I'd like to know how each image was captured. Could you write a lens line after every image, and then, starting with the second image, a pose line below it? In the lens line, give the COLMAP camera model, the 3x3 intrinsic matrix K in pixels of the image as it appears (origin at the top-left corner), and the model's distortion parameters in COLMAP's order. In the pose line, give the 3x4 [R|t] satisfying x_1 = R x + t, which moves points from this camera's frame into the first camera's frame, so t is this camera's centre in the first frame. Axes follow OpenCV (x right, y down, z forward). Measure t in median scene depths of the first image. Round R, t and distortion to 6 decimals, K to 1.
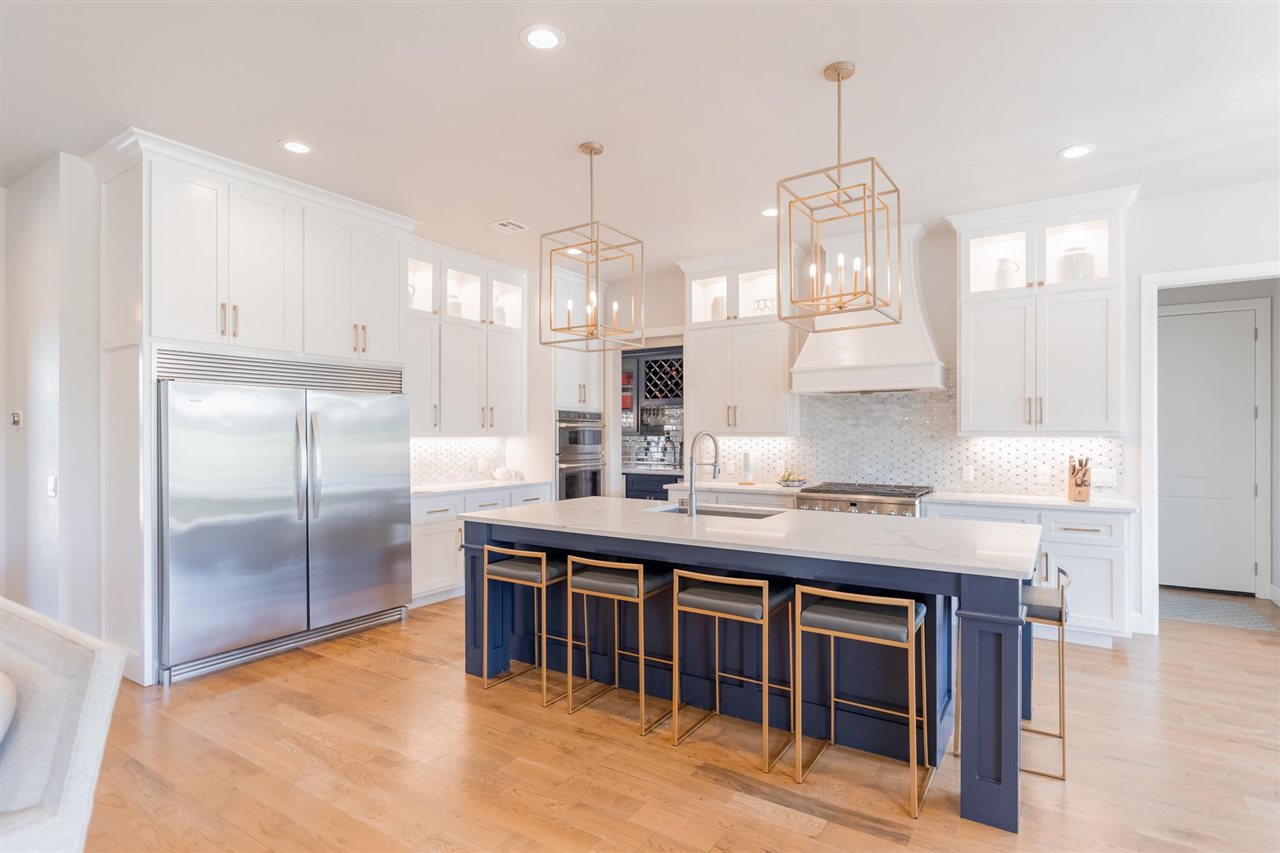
lens RADIAL K [[634.9, 0, 661.4], [0, 634.9, 433.6], [0, 0, 1]] dist [0.001373, -0.000296]
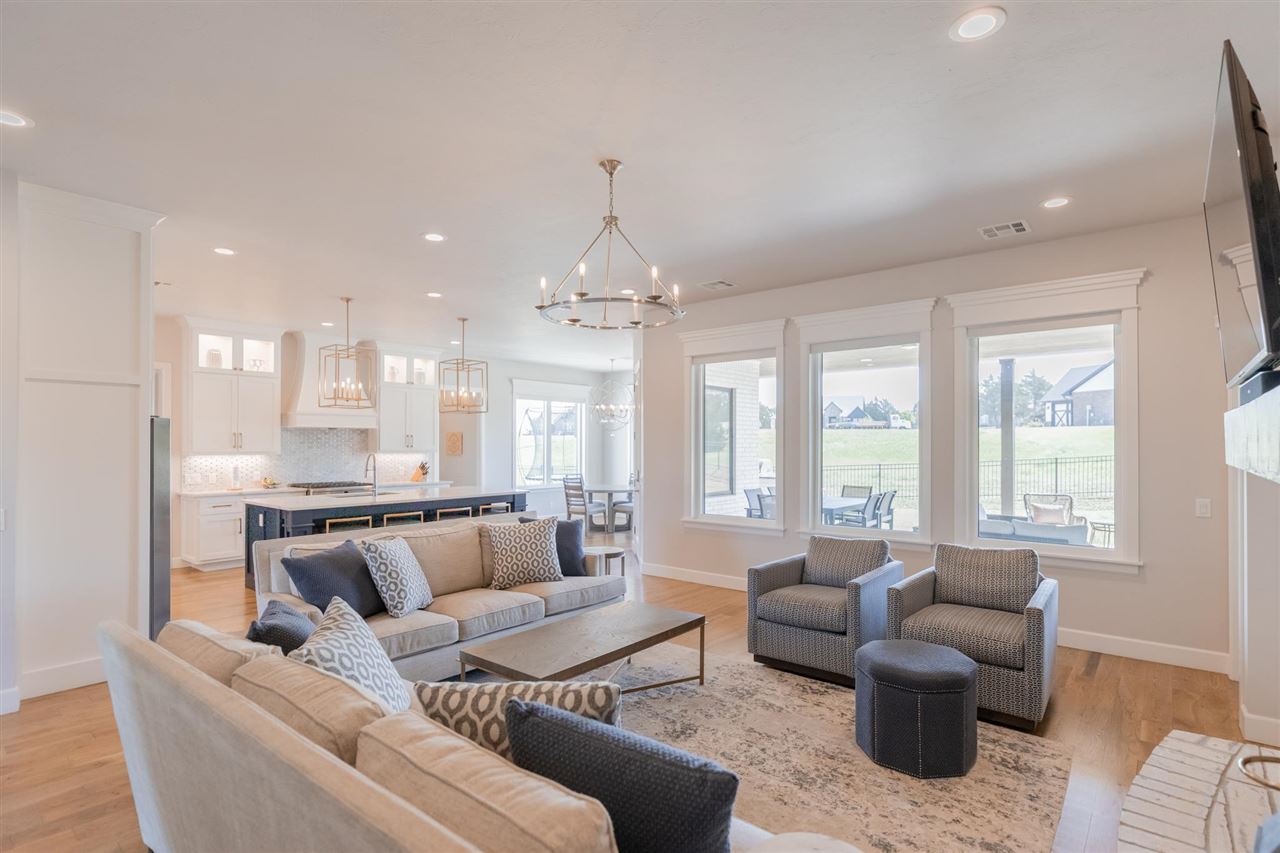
lens RADIAL K [[635.6, 0, 640.7], [0, 635.6, 439.4], [0, 0, 1]] dist [-0.001408, -0.000340]
pose [[0.133384, 0.008593, 0.991027, -1.461935], [-0.003944, 0.999959, -0.008139, -0.028224], [-0.991057, -0.002823, 0.133412, -0.070732]]
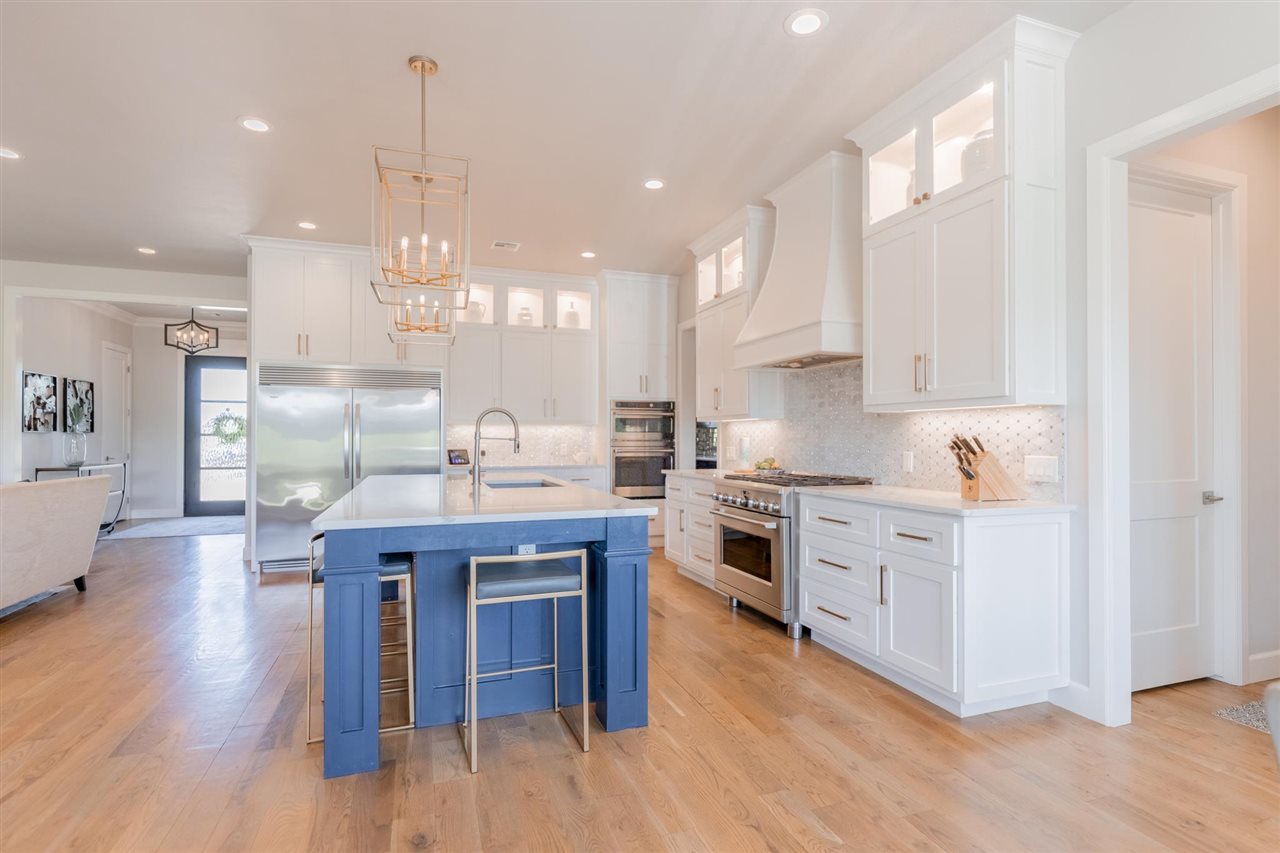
lens RADIAL K [[634.9, 0, 661.4], [0, 634.9, 433.6], [0, 0, 1]] dist [0.001373, -0.000296]
pose [[0.800056, -0.002683, -0.599920, 0.782877], [0.000350, 0.999992, -0.004007, 0.035657], [0.599925, 0.002996, 0.800050, 0.243232]]
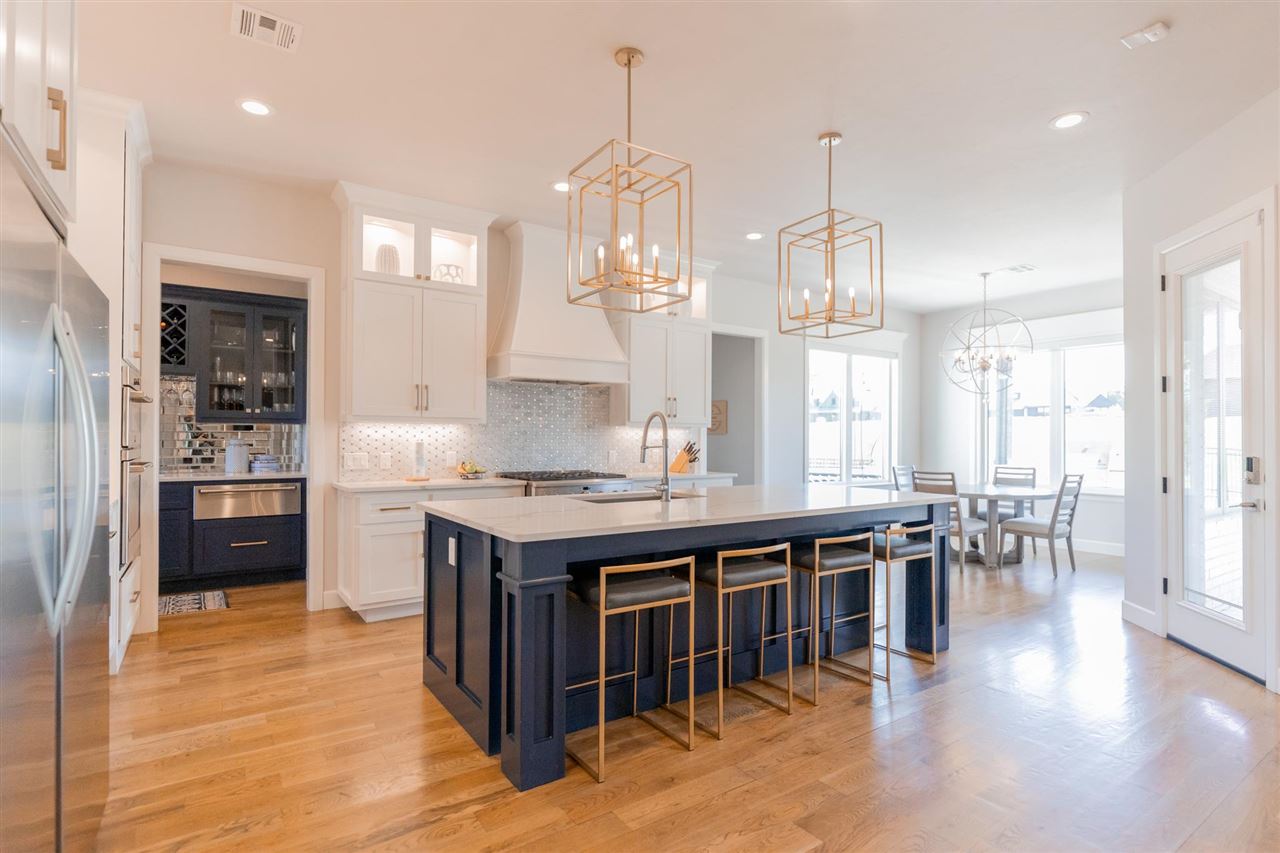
lens RADIAL K [[634.3, 0, 637.2], [0, 634.3, 430.6], [0, 0, 1]] dist [0.000426, -0.000172]
pose [[0.394124, 0.013989, 0.918951, -0.678392], [-0.008144, 0.999898, -0.011729, 0.028964], [-0.919021, -0.002861, 0.394198, 0.538780]]
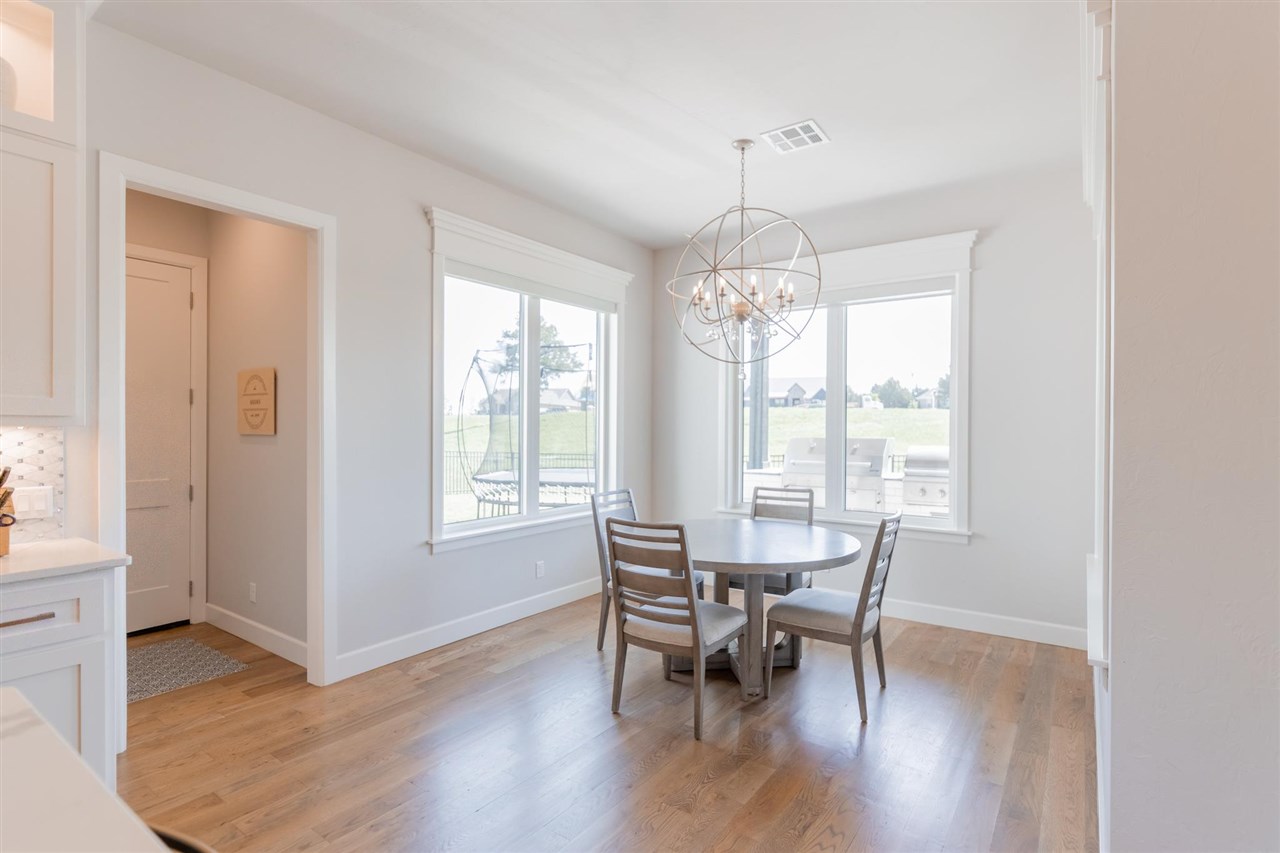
lens RADIAL K [[626.3, 0, 638.3], [0, 626.3, 429.5], [0, 0, 1]] dist [0.000254, 0.000038]
pose [[0.057436, -0.002710, 0.998346, 0.201878], [-0.007833, 0.999964, 0.003165, 0.001530], [-0.998318, -0.008002, 0.057412, 0.461683]]
